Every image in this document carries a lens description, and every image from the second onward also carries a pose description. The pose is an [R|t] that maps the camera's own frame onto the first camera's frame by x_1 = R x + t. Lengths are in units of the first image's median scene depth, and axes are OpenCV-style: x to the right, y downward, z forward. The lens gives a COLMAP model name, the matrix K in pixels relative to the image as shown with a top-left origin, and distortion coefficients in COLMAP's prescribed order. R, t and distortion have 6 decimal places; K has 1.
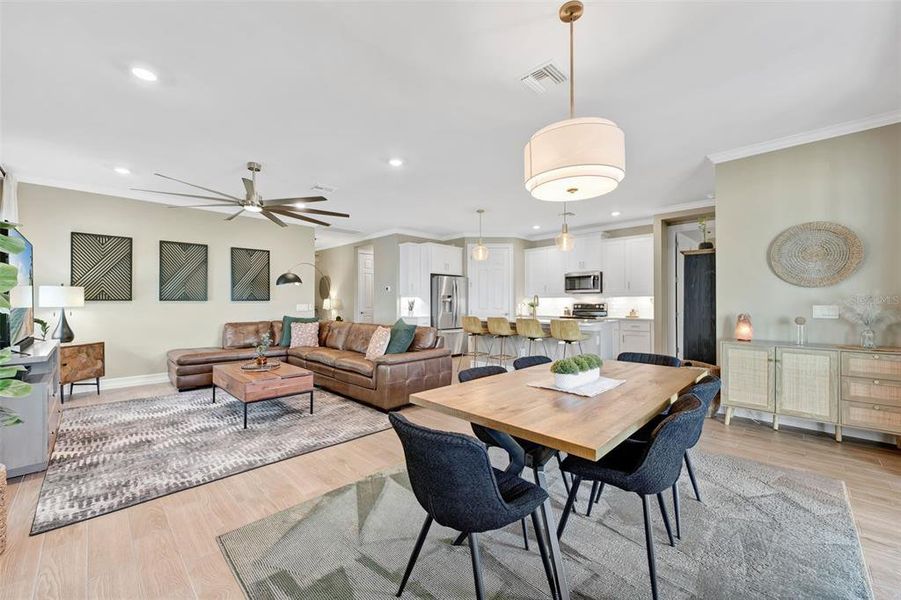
lens RADIAL K [[359.1, 0, 453.1], [0, 359.1, 301.5], [0, 0, 1]] dist [0.000487, -0.000134]
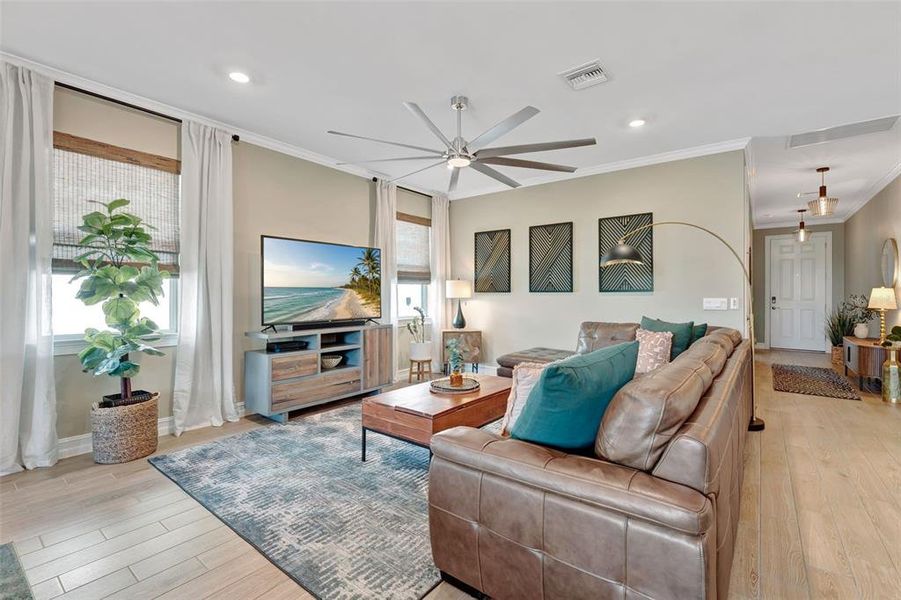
lens RADIAL K [[400.8, 0, 453.6], [0, 400.8, 294.9], [0, 0, 1]] dist [-0.001770, -0.000466]
pose [[0.122150, 0.001456, -0.992511, 0.171518], [0.000359, 0.999999, 0.001511, 0.002910], [0.992512, -0.000541, 0.122150, 0.669627]]
